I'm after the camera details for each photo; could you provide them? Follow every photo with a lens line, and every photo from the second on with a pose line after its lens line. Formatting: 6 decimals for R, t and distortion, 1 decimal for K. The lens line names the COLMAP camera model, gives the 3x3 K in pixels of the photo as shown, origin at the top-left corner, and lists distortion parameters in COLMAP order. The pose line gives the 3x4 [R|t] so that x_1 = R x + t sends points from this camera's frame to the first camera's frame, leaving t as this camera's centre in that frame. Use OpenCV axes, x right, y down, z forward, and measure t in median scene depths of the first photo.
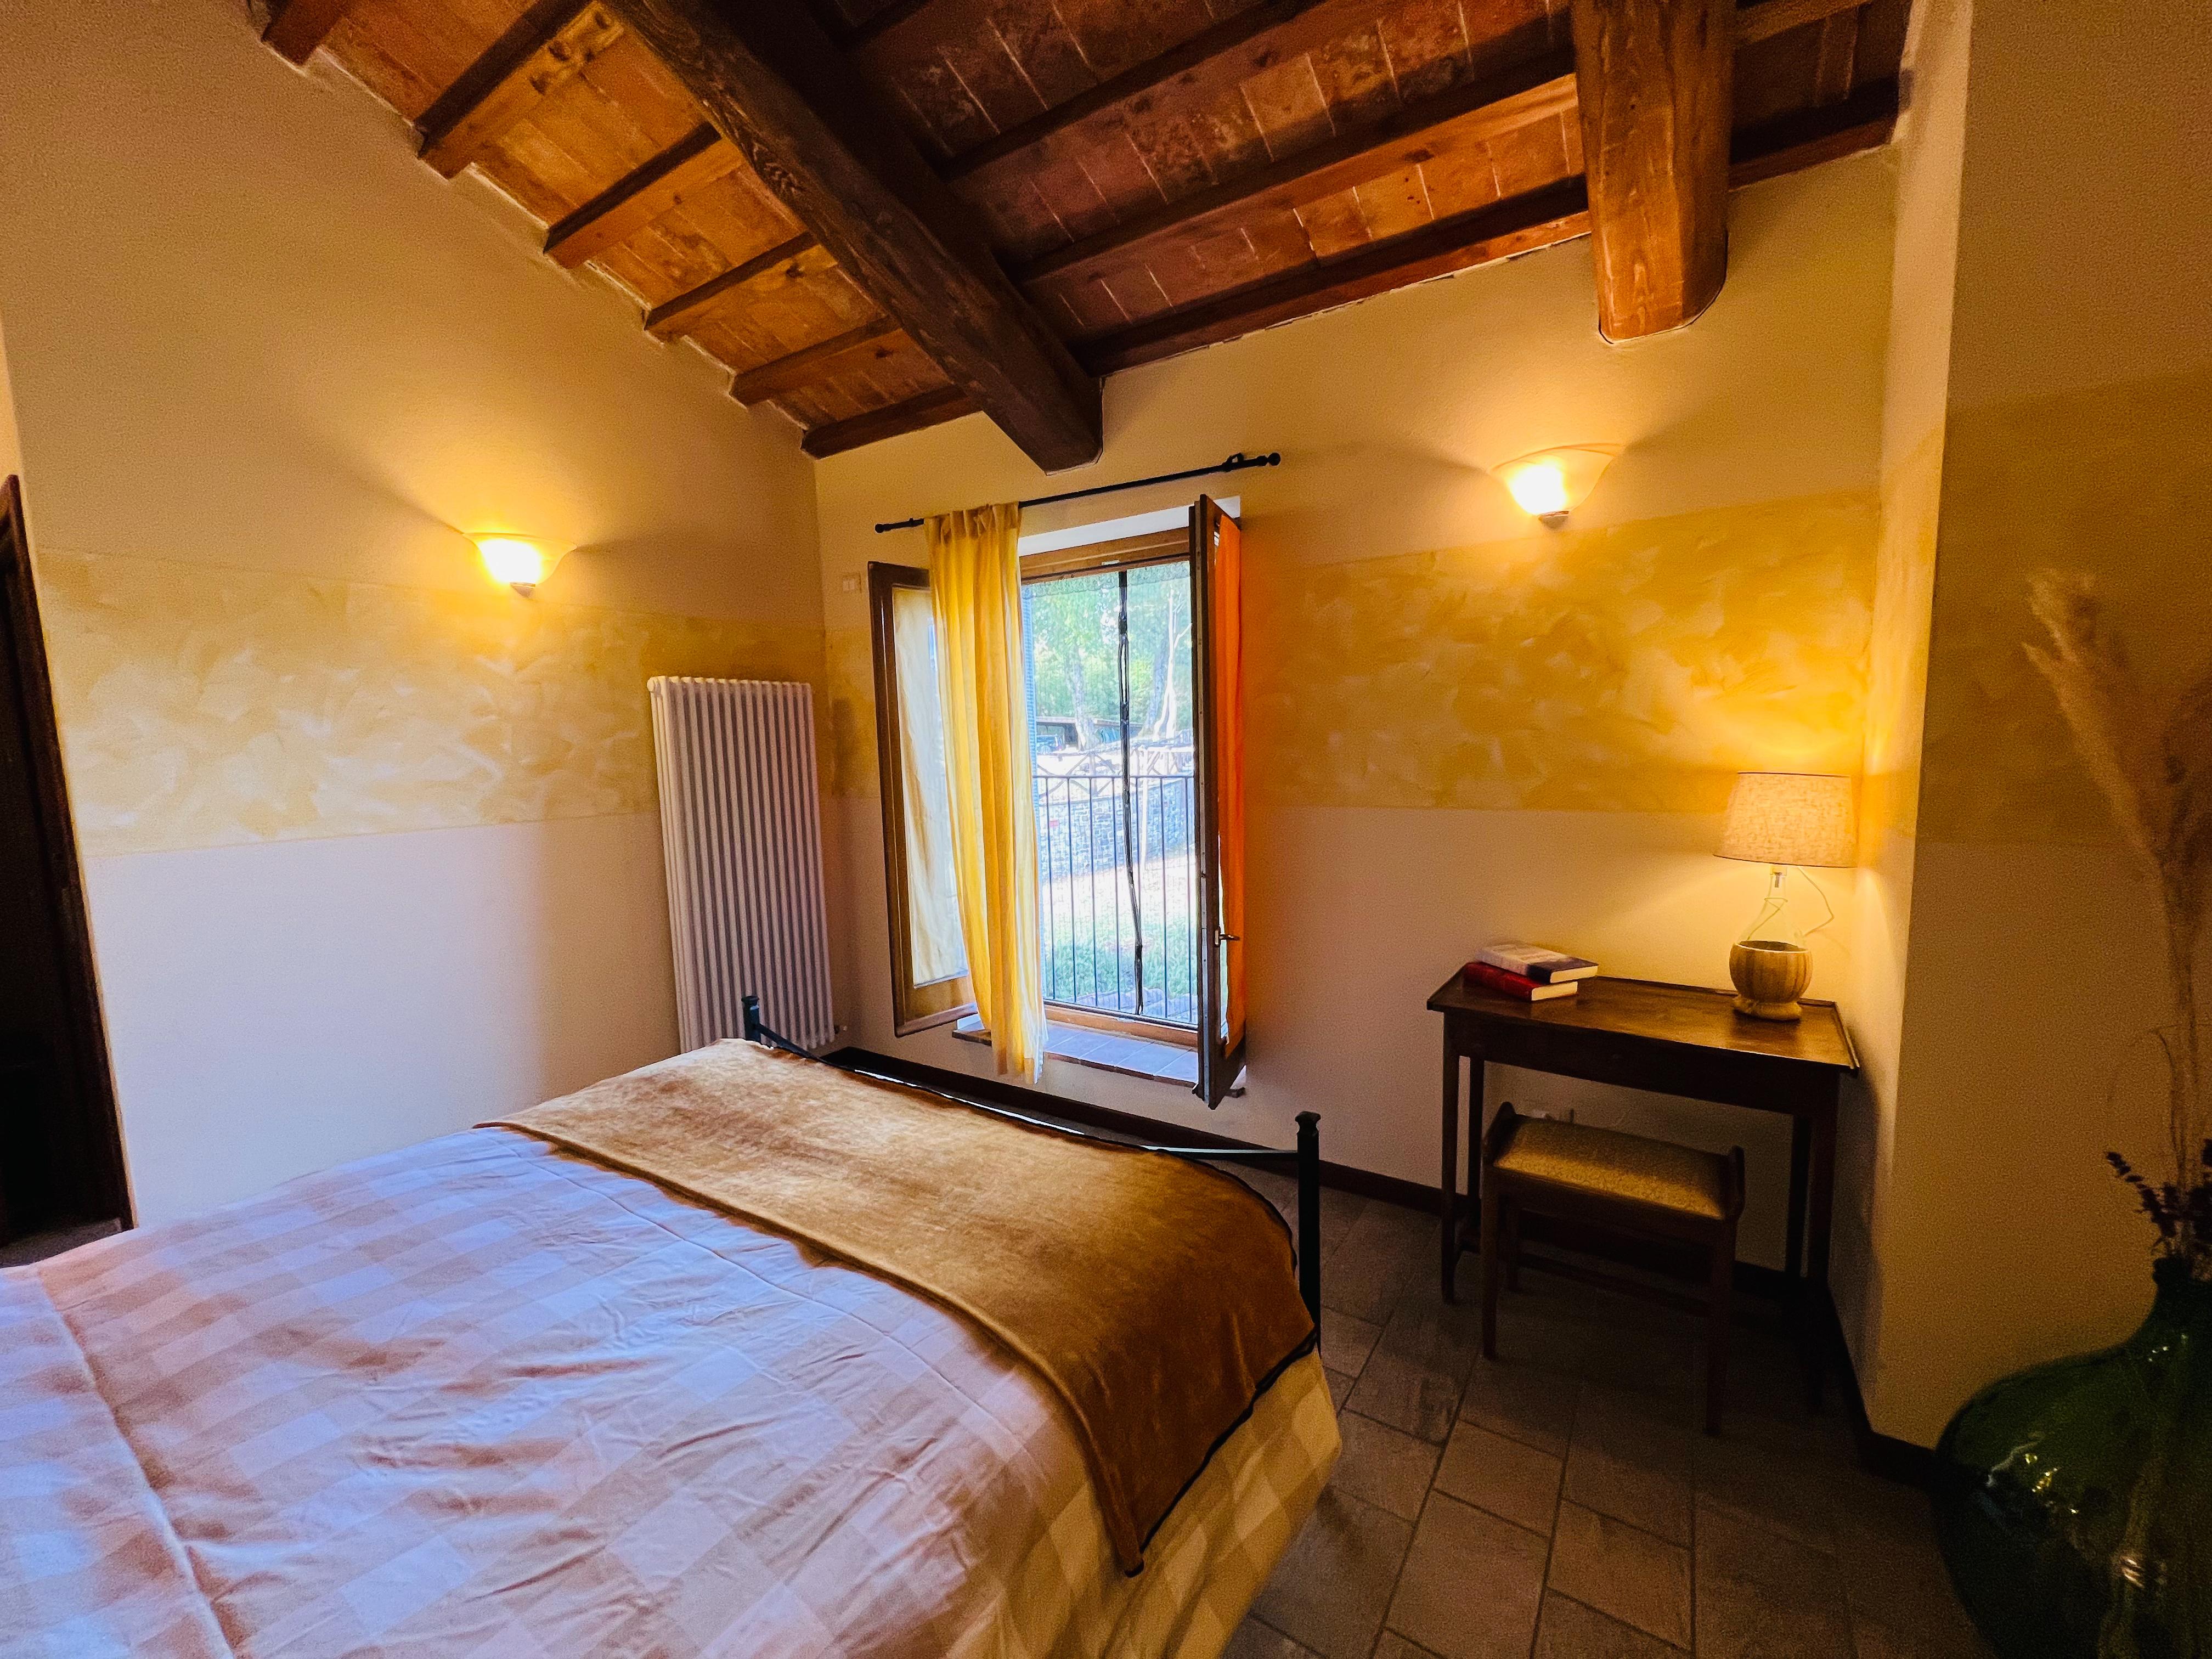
lens RADIAL K [[885.1, 0, 1098.5], [0, 885.1, 833.3], [0, 0, 1]] dist [0.001522, 0.000035]
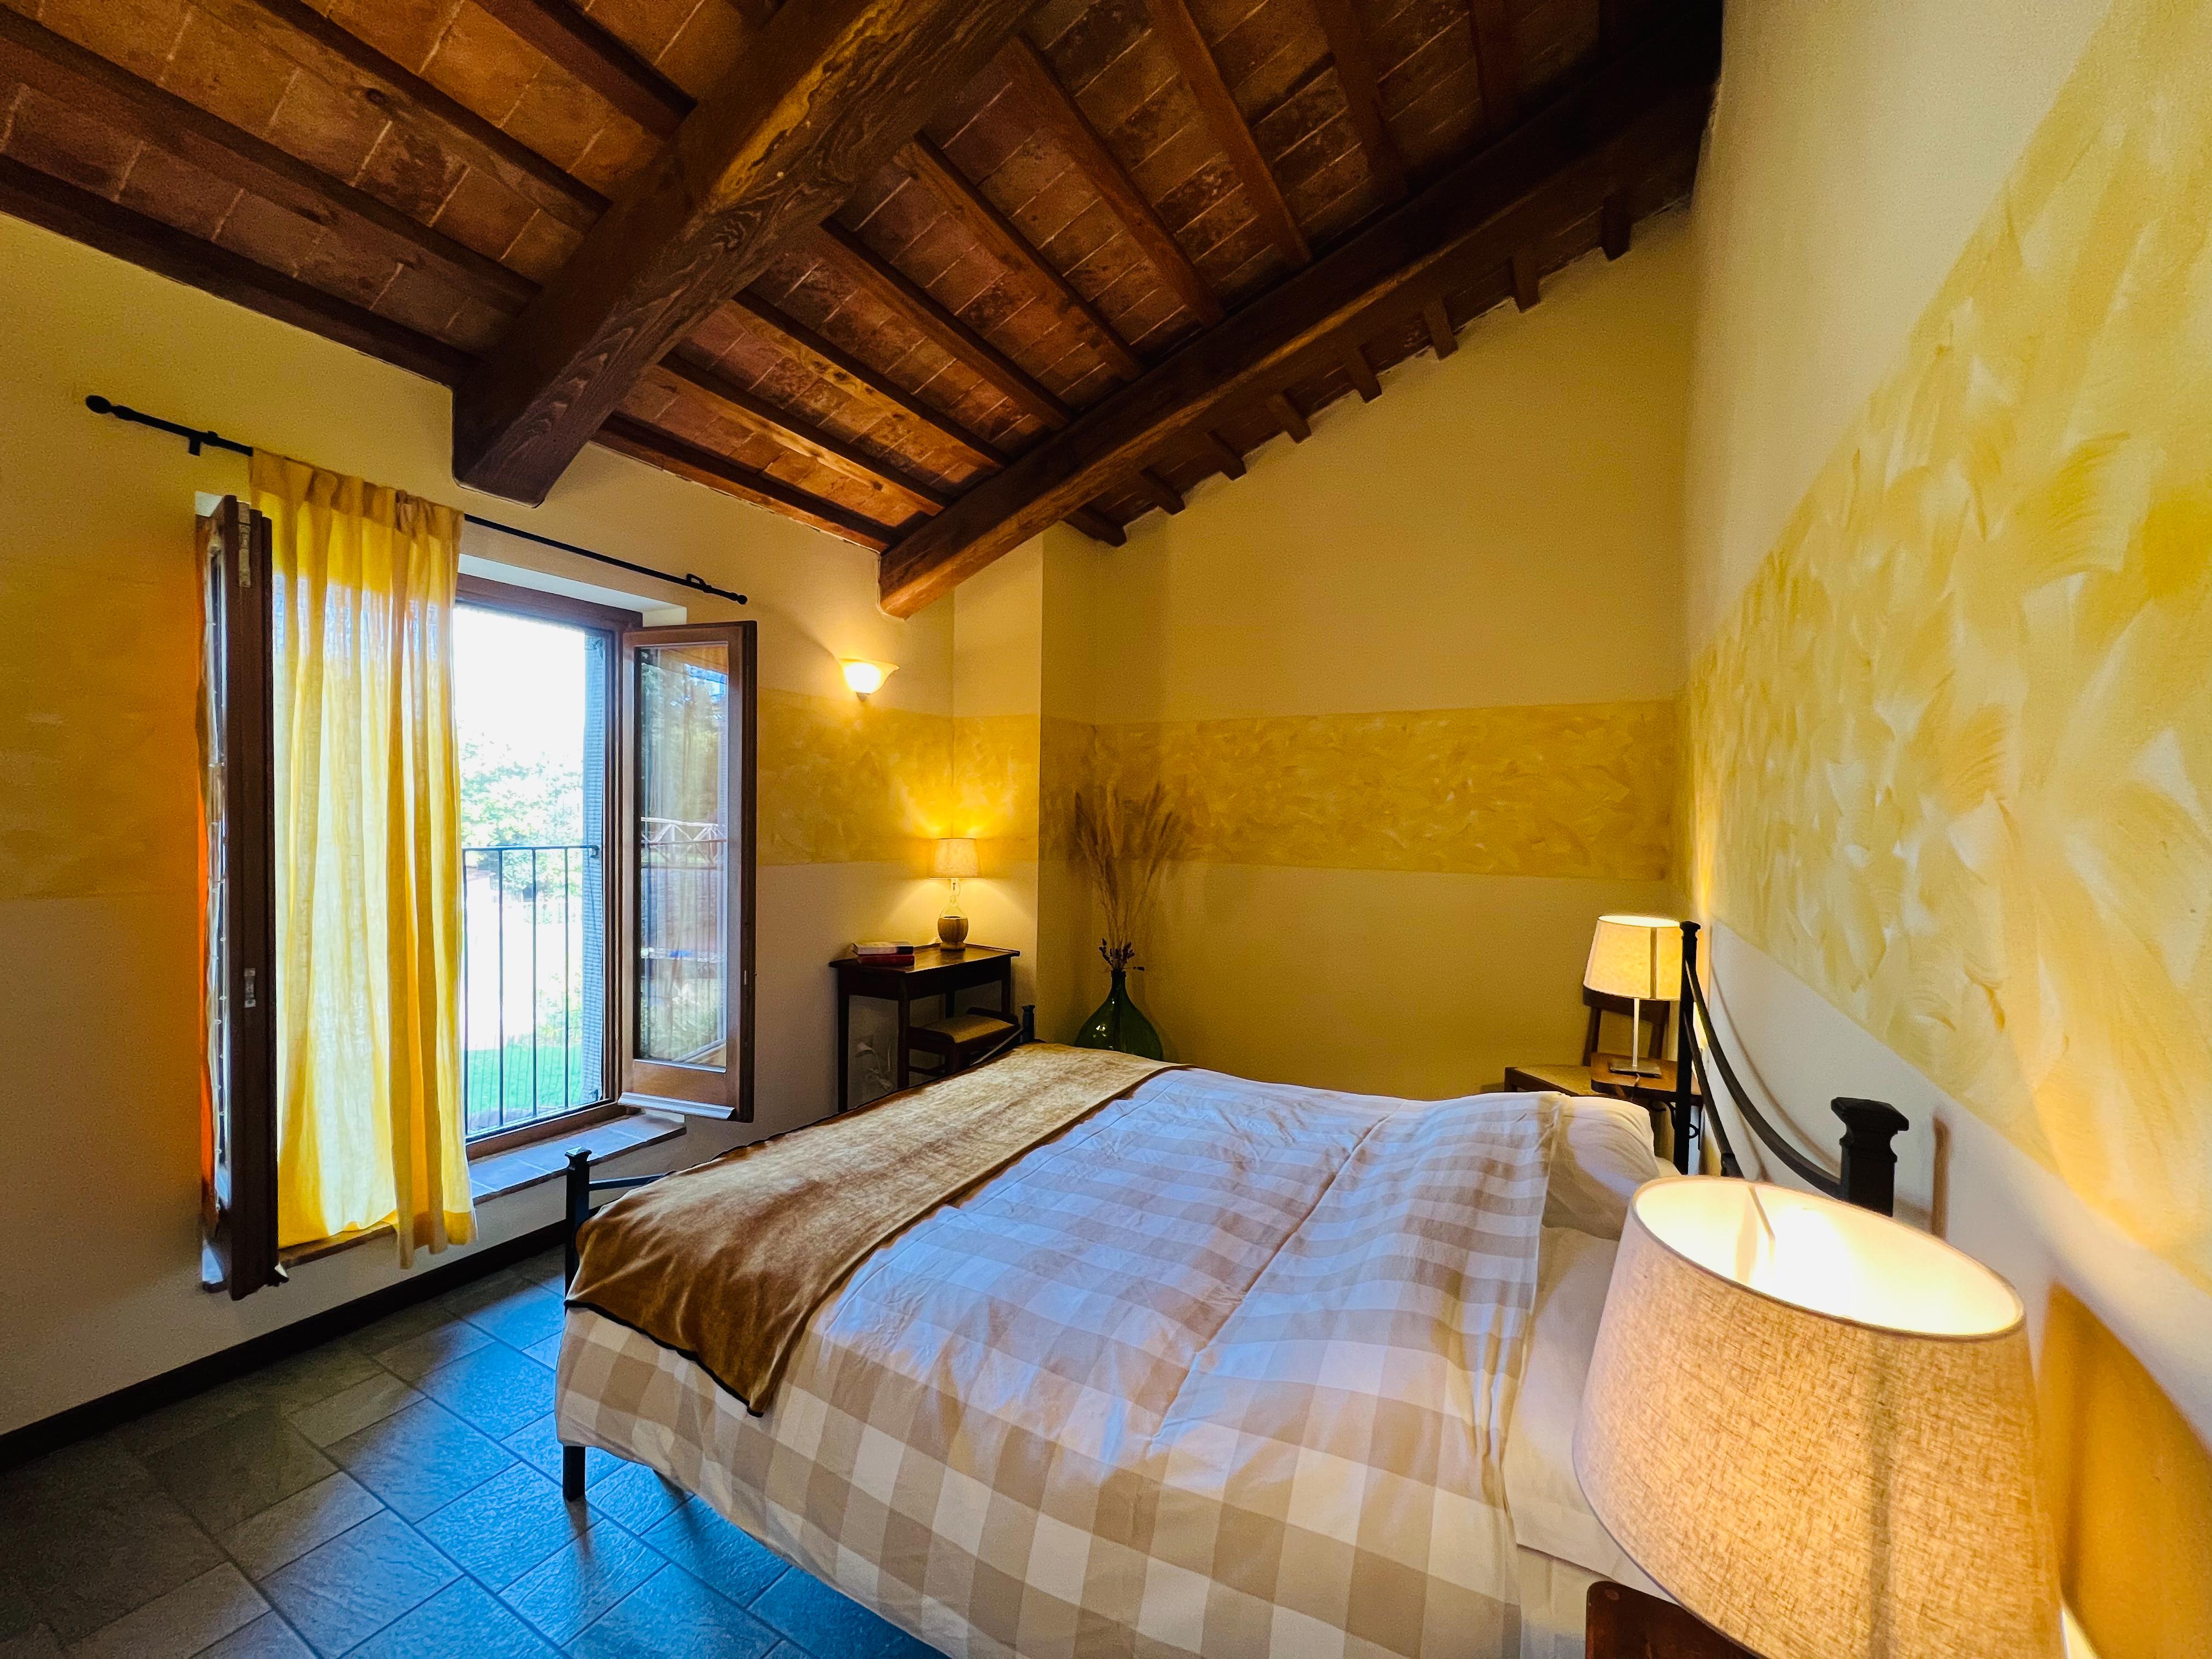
lens RADIAL K [[885.1, 0, 1099.0], [0, 885.1, 835.5], [0, 0, 1]] dist [0.001522, 0.000035]
pose [[-0.069575, 0.002226, 0.997574, -1.288293], [0.080962, 0.996711, 0.003423, -0.045155], [-0.994286, 0.081004, -0.069526, 0.679147]]
